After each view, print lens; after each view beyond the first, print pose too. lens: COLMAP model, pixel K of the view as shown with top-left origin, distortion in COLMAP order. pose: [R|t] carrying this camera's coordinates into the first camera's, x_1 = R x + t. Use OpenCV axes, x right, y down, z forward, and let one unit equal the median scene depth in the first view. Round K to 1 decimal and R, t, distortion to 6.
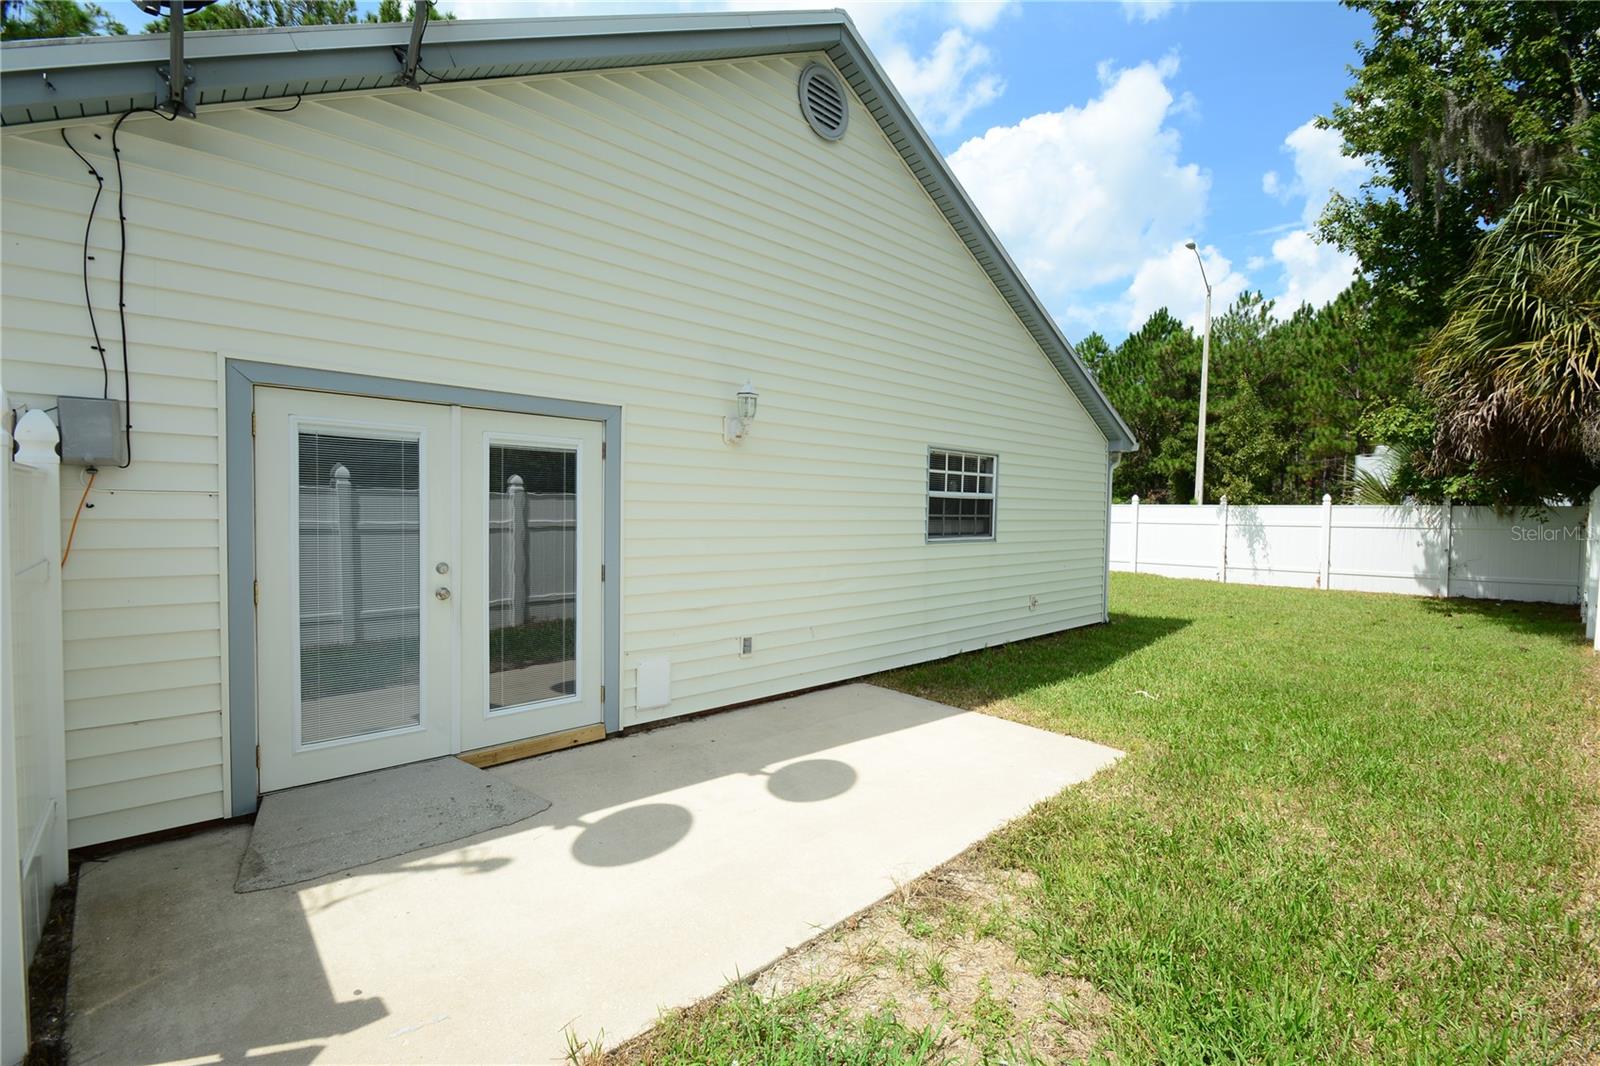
lens RADIAL K [[702.4, 0, 790.8], [0, 702.4, 534.2], [0, 0, 1]] dist [0.007989, -0.011701]
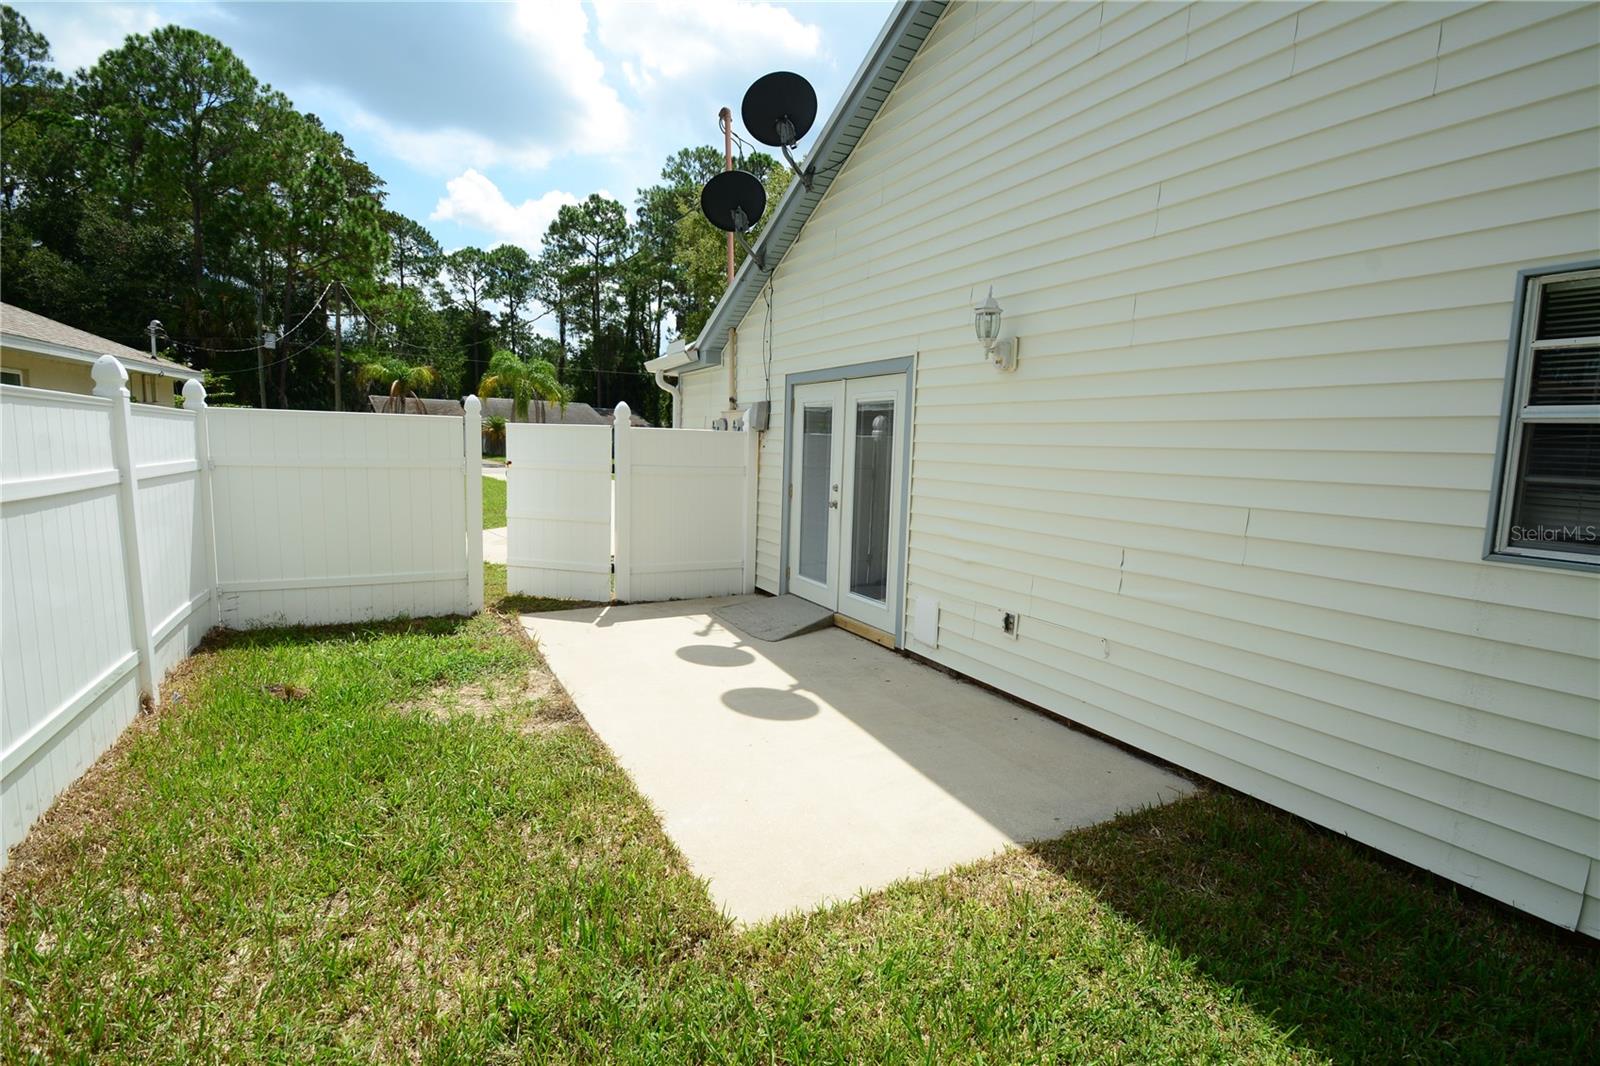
lens RADIAL K [[745.6, 0, 791.4], [0, 745.6, 534.7], [0, 0, 1]] dist [0.006868, -0.015946]
pose [[-0.252191, 0.098253, -0.962676, 1.032870], [-0.061057, 0.991234, 0.117162, -0.033163], [0.965749, 0.088325, -0.243981, 1.232267]]
